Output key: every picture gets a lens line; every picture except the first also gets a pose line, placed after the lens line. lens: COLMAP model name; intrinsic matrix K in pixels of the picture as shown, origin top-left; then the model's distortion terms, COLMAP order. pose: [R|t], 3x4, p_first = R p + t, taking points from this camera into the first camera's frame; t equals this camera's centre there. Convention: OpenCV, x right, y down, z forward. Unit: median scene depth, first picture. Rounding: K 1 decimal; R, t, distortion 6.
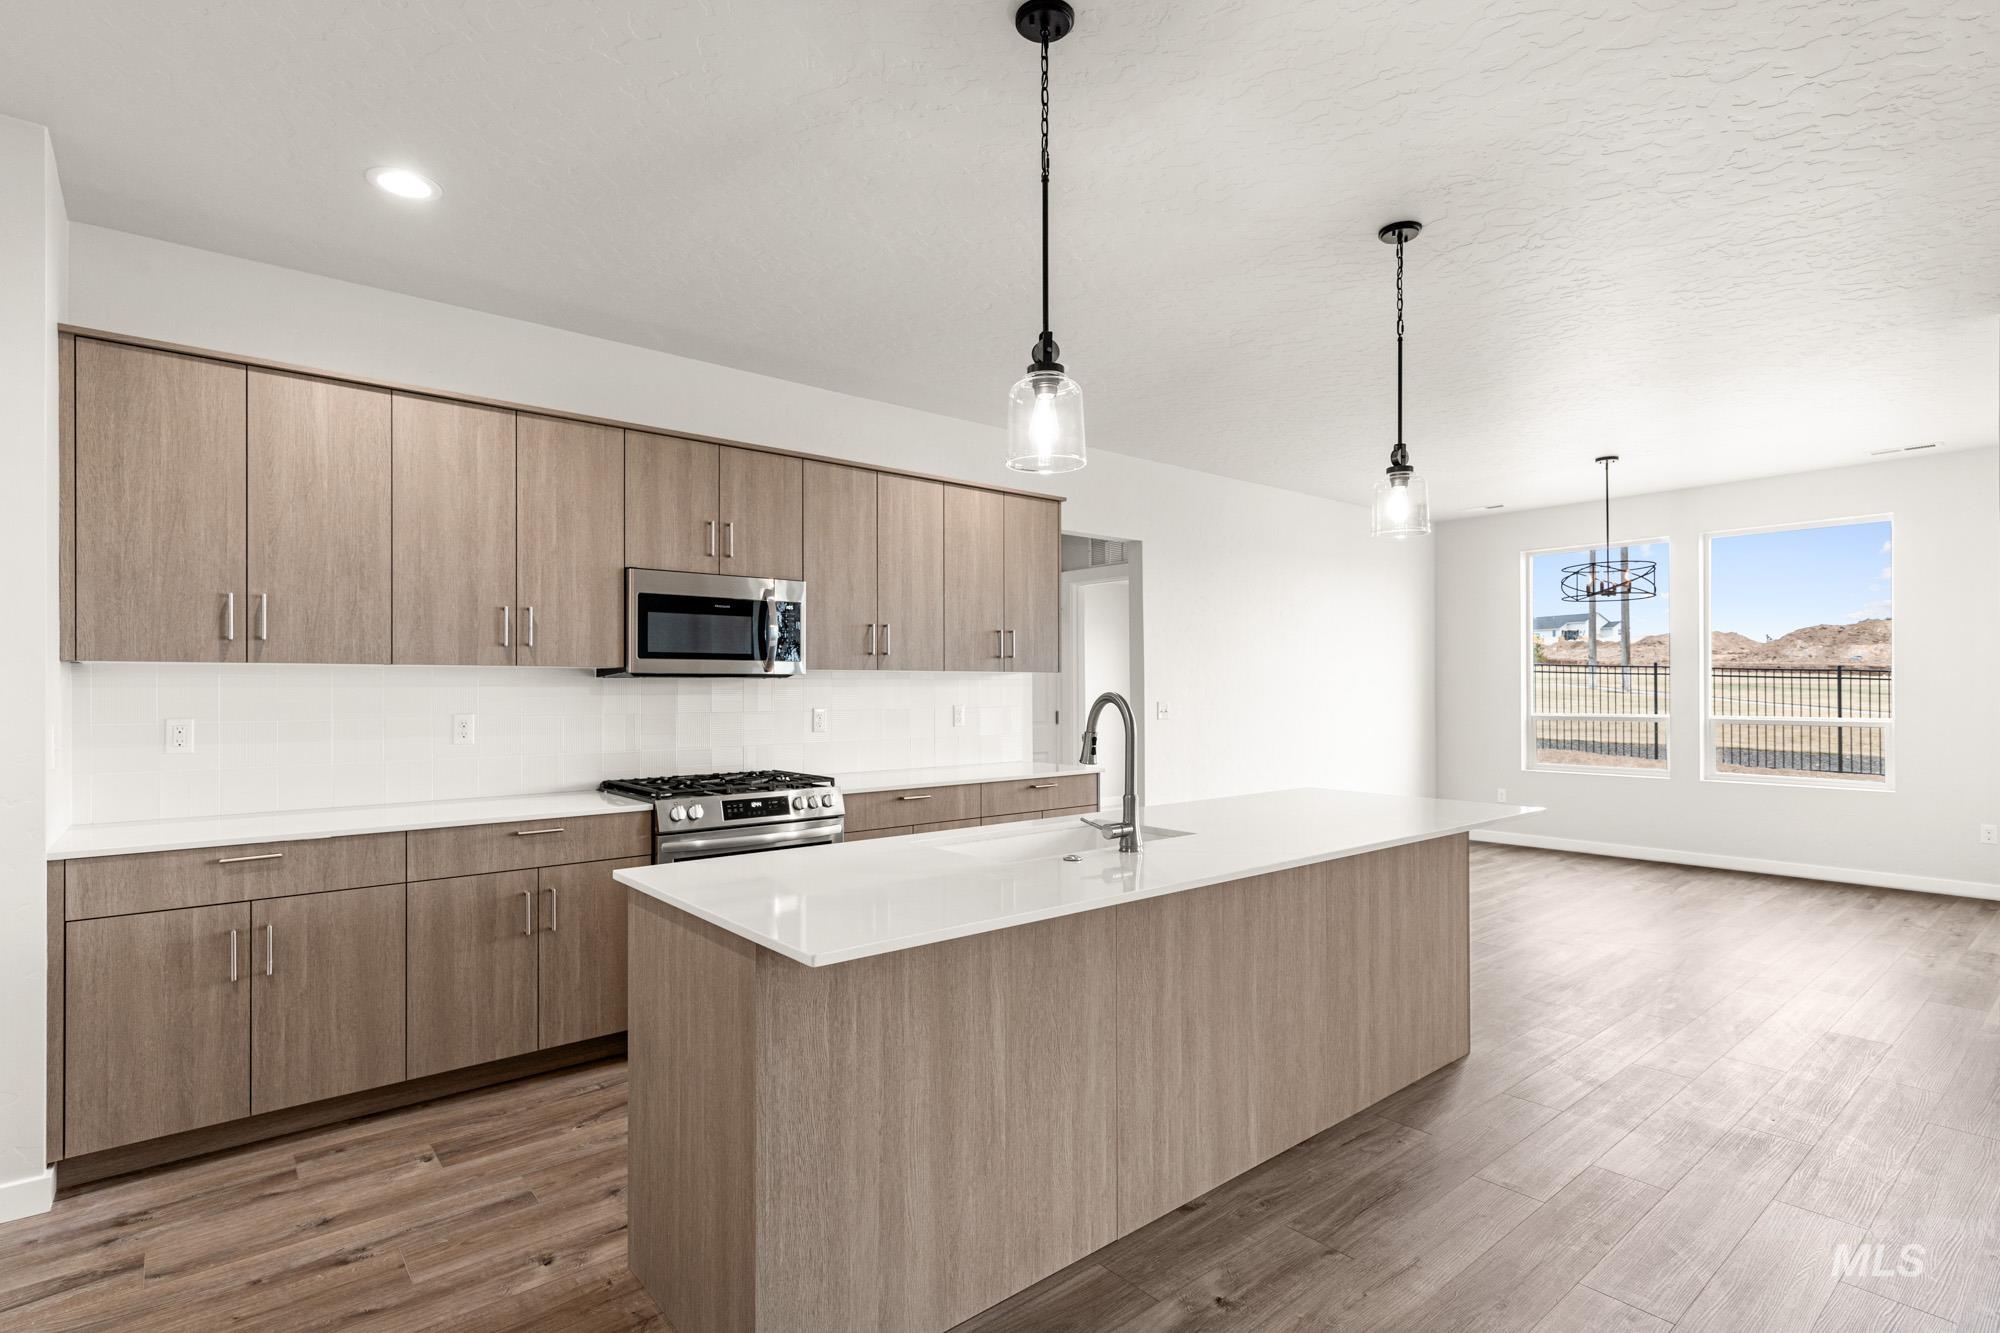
lens RADIAL K [[969.7, 0, 998.5], [0, 969.7, 677.1], [0, 0, 1]] dist [0.004770, 0.000149]
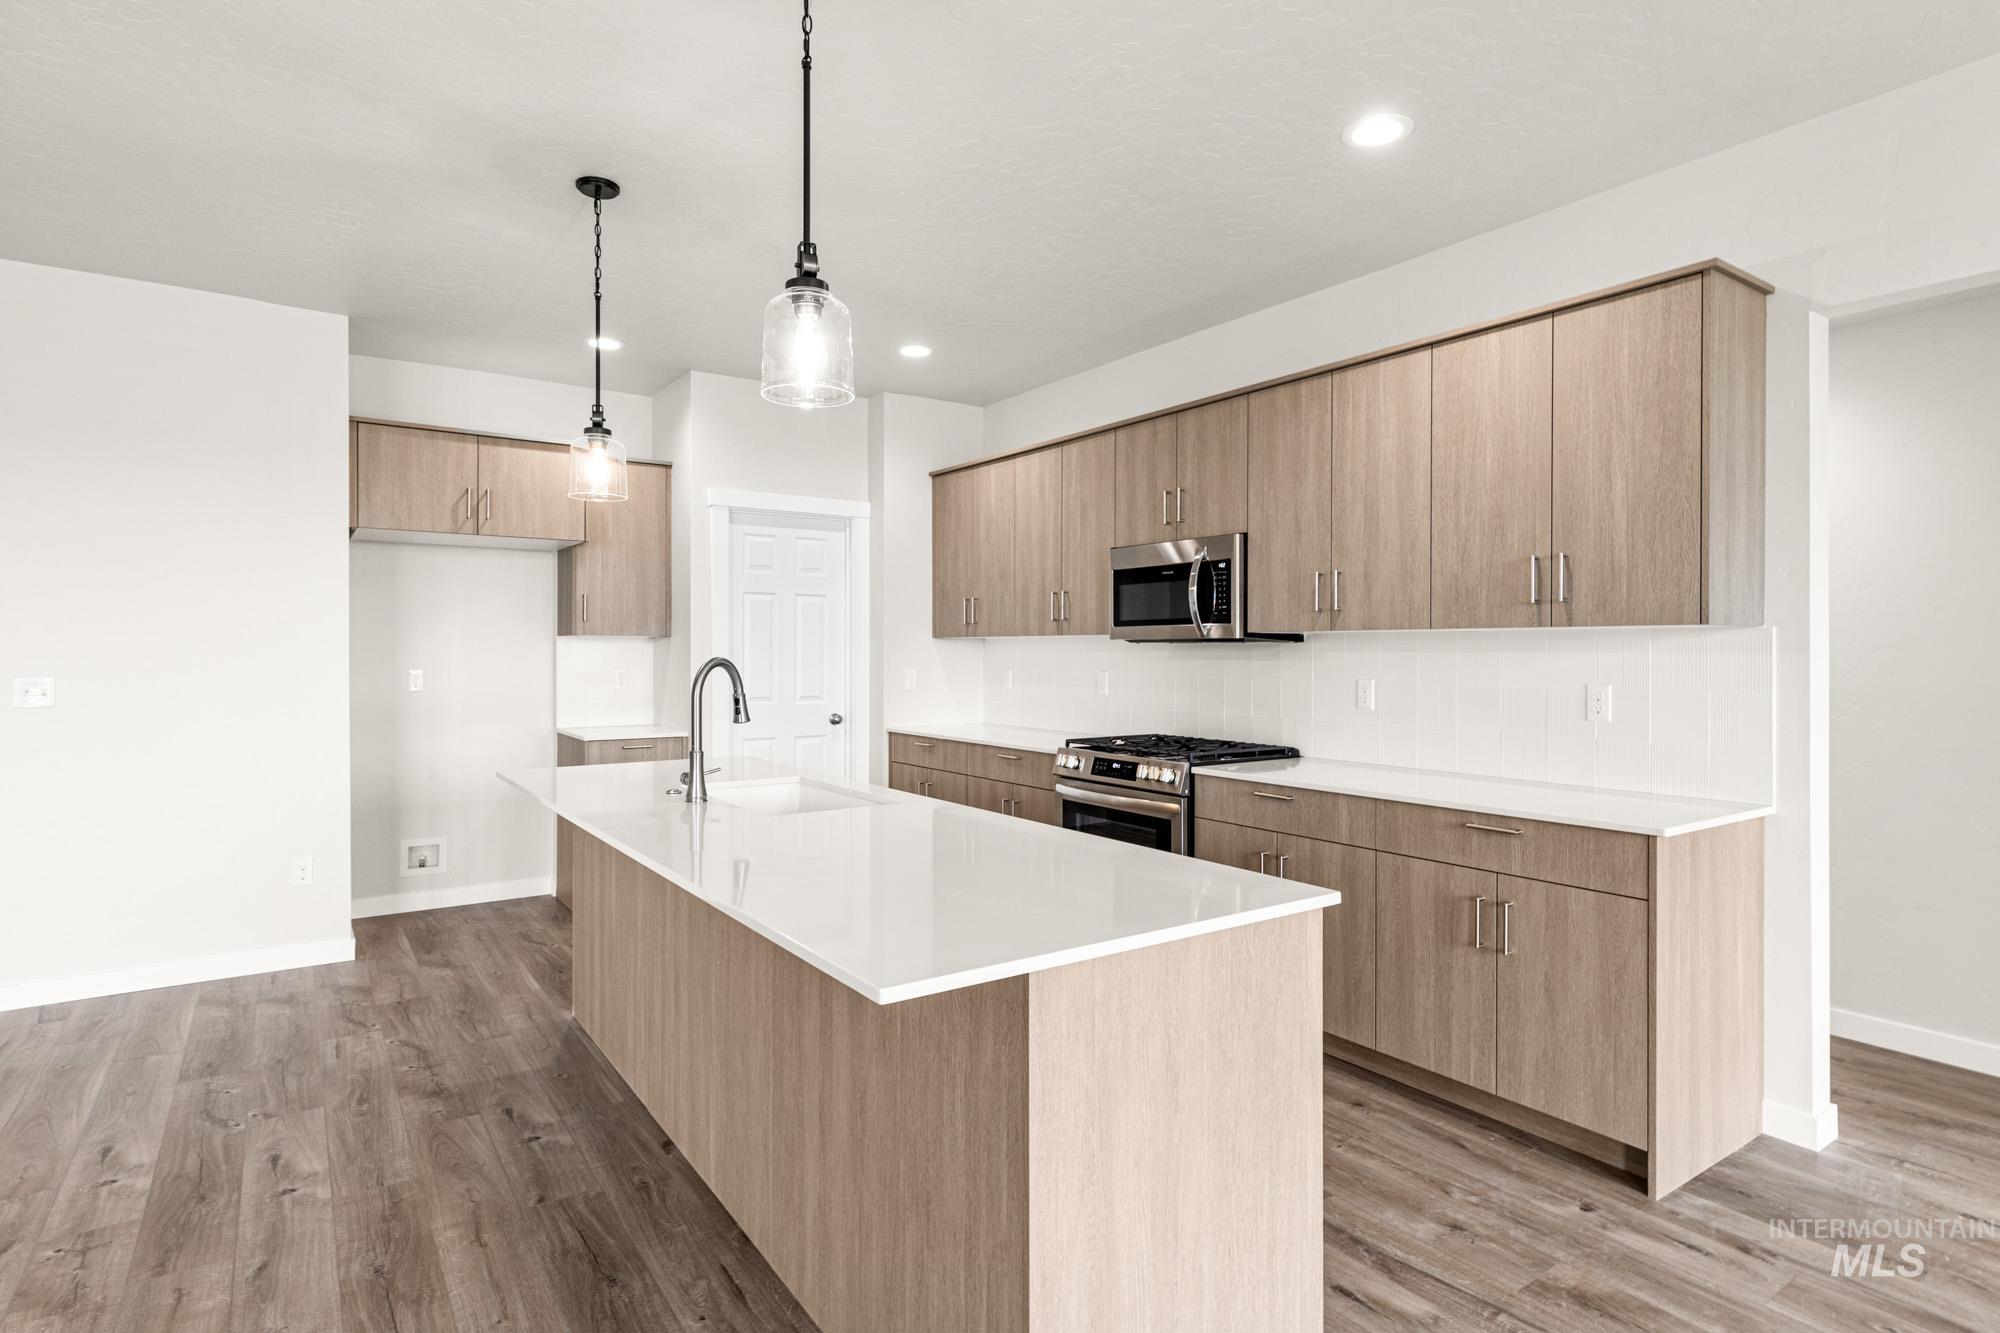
lens RADIAL K [[1024.0, 0, 1000.2], [0, 1024.0, 653.6], [0, 0, 1]] dist [0.000785, 0.001262]
pose [[-0.085349, 0.004105, -0.996343, 0.841972], [0.007573, 0.999965, 0.003471, 0.007121], [0.996322, -0.007249, -0.085377, 0.965168]]
